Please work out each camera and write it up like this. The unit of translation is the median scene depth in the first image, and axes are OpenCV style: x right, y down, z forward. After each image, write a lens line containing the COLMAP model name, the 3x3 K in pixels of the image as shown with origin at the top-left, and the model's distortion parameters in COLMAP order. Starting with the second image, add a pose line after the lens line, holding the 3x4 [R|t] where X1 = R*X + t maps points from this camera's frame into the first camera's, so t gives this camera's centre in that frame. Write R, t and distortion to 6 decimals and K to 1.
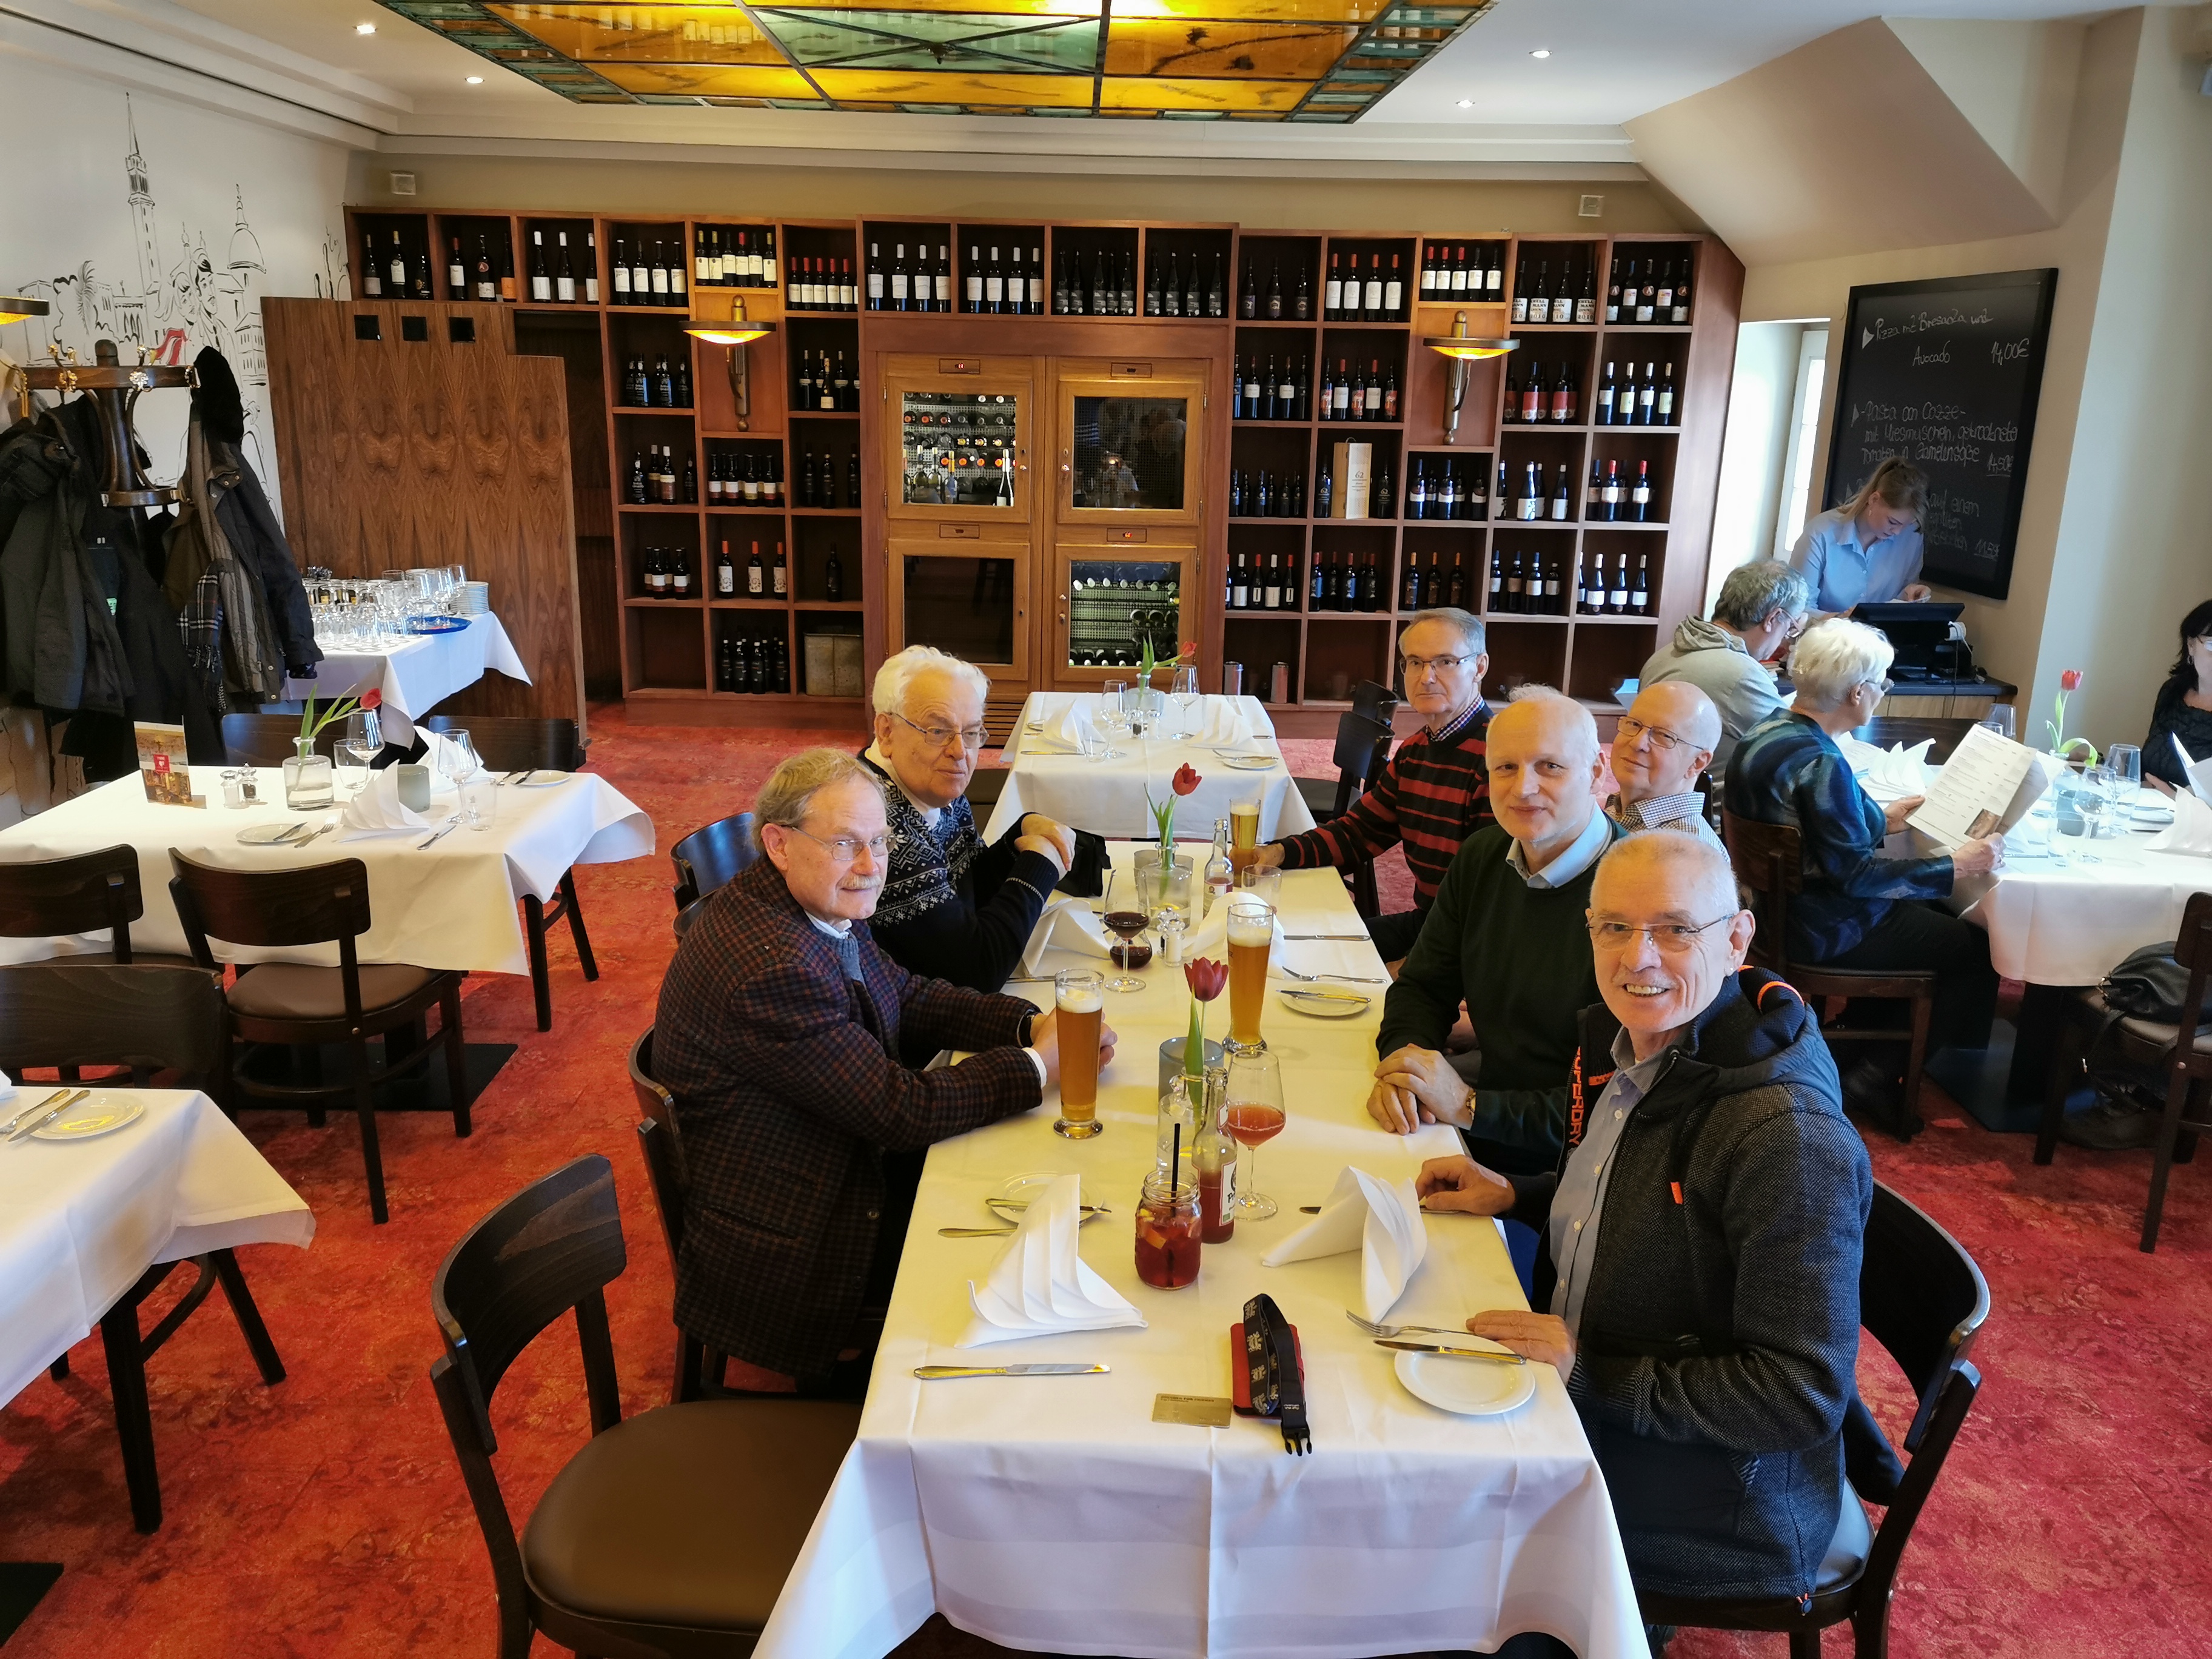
lens RADIAL K [[1764.7, 0, 1105.6], [0, 1764.7, 832.3], [0, 0, 1]] dist [0.000224, -0.015930]
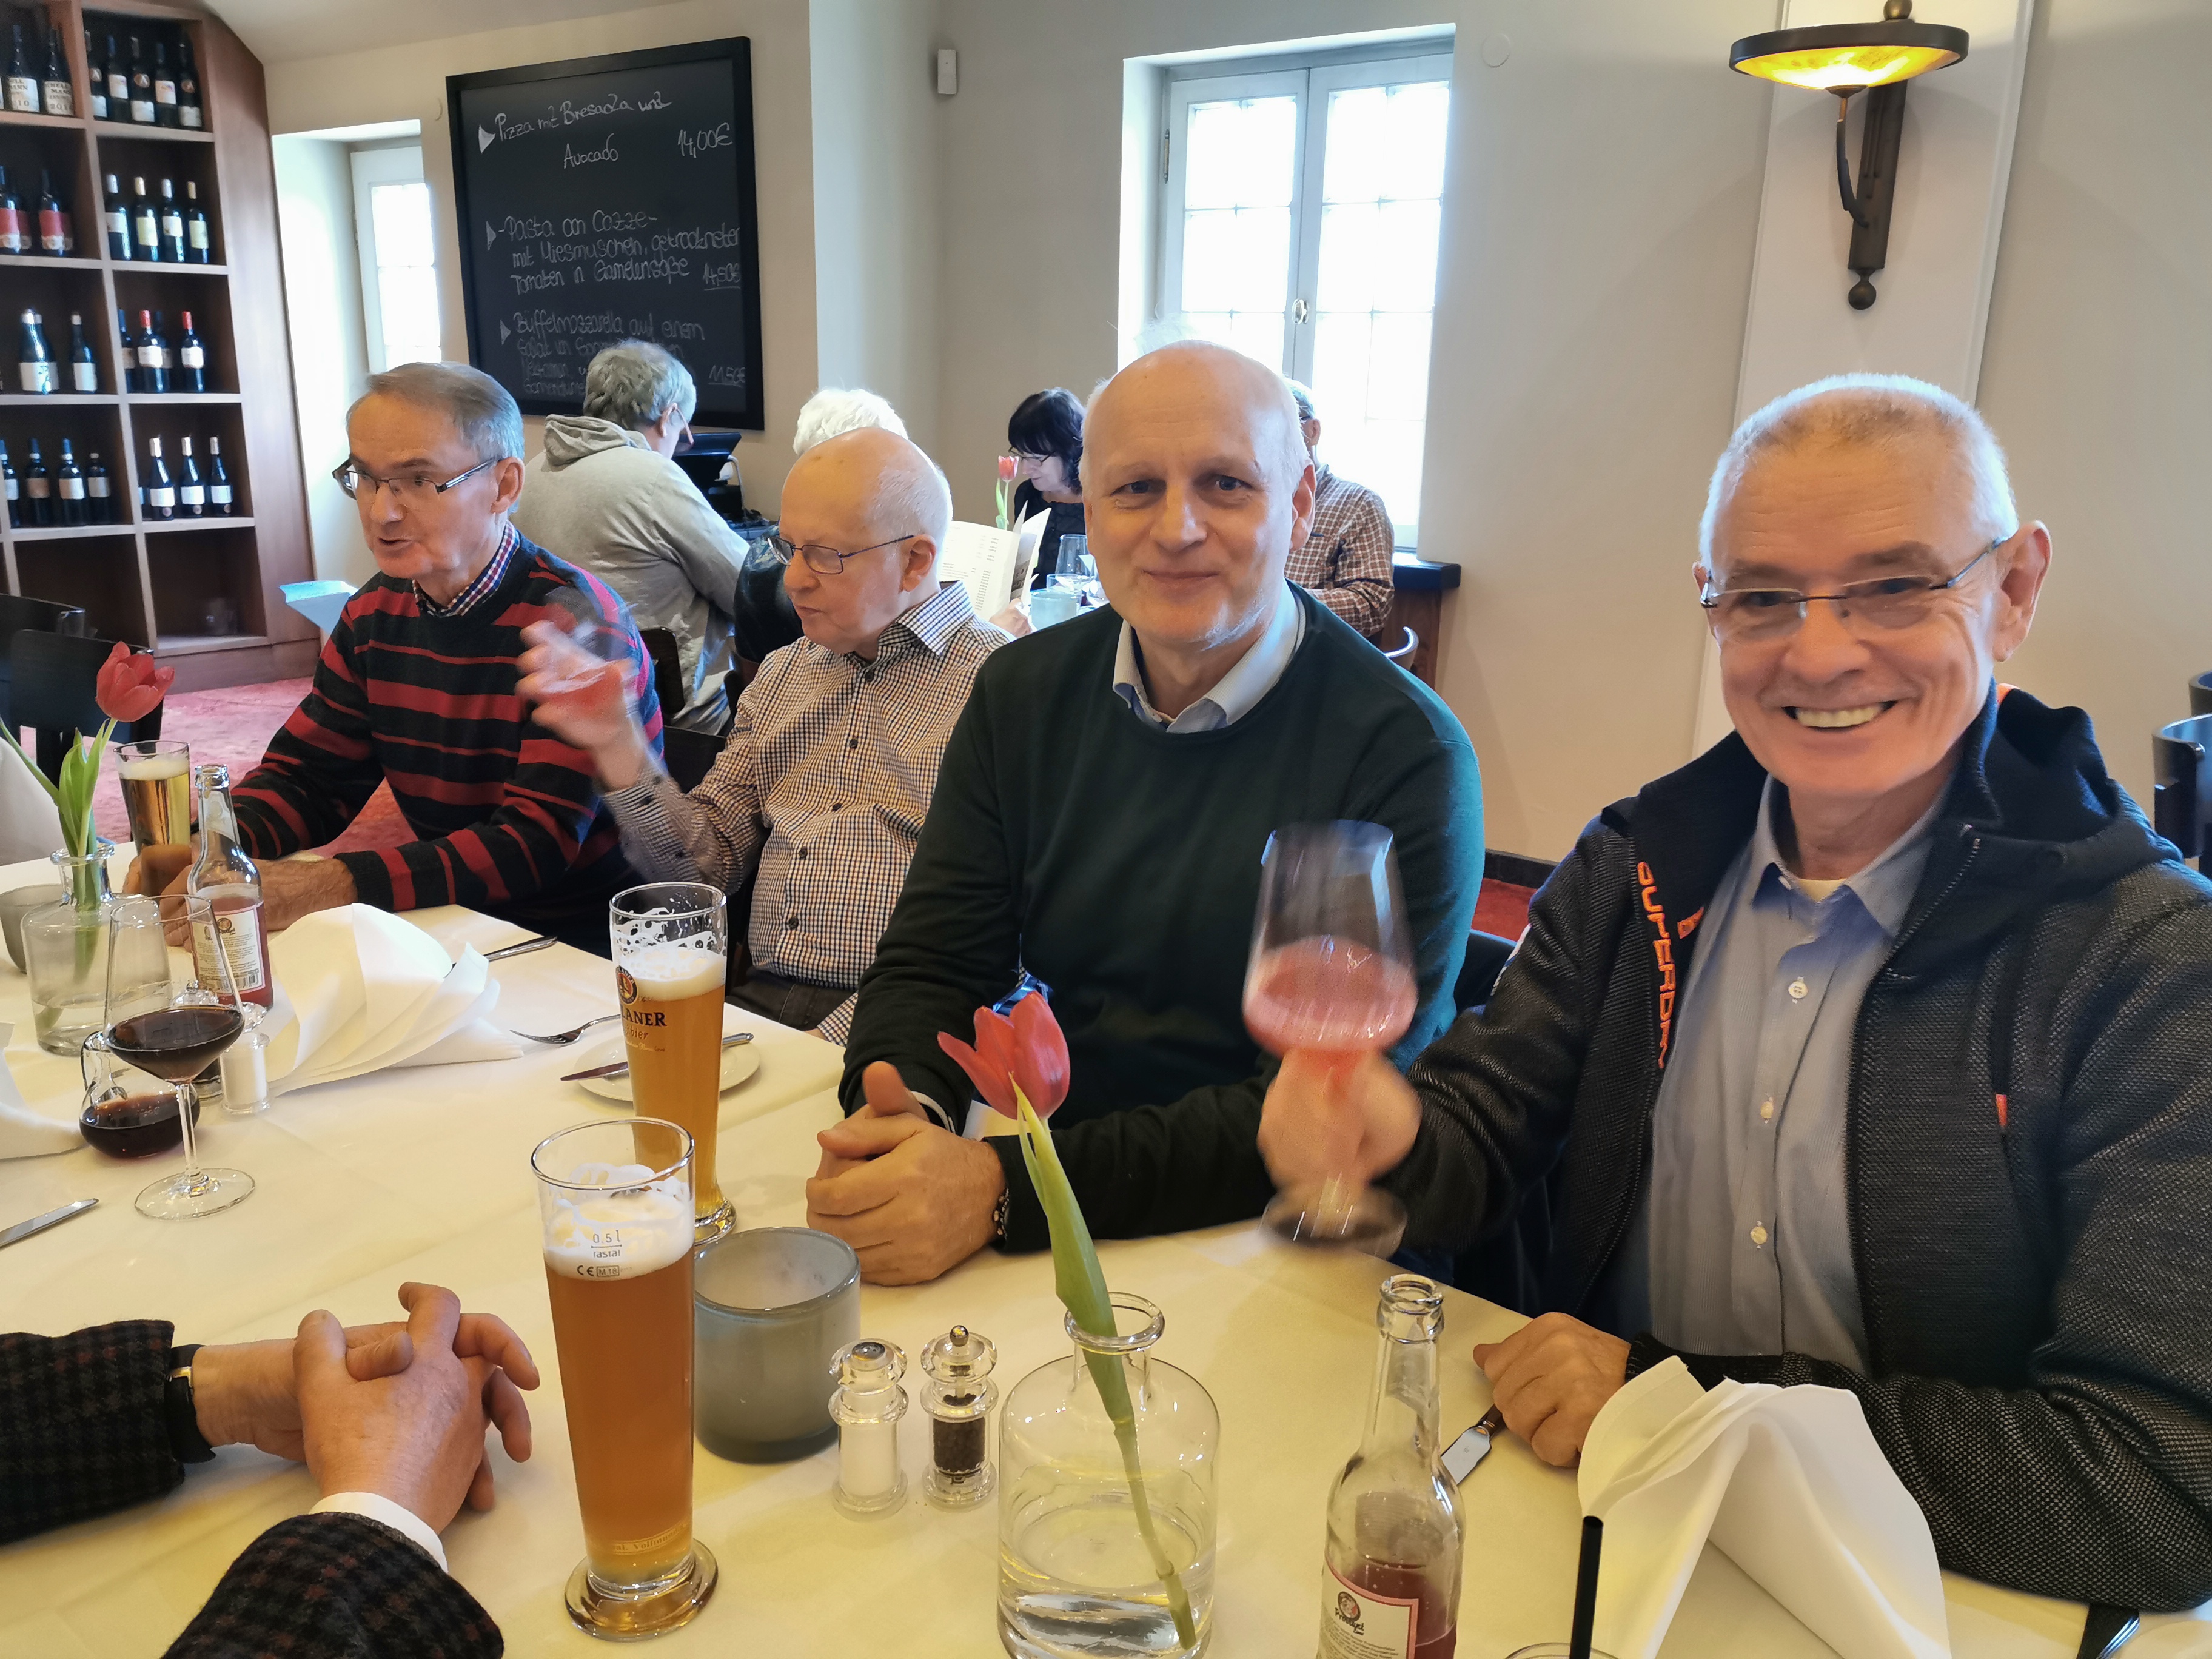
lens RADIAL K [[1764.7, 0, 1106.4], [0, 1764.7, 840.5], [0, 0, 1]] dist [0.000224, -0.015930]
pose [[0.643177, -0.206201, 0.737431, -0.043556], [0.185342, 0.976345, 0.111354, -0.001081], [-0.742948, 0.065057, 0.666180, 0.224052]]
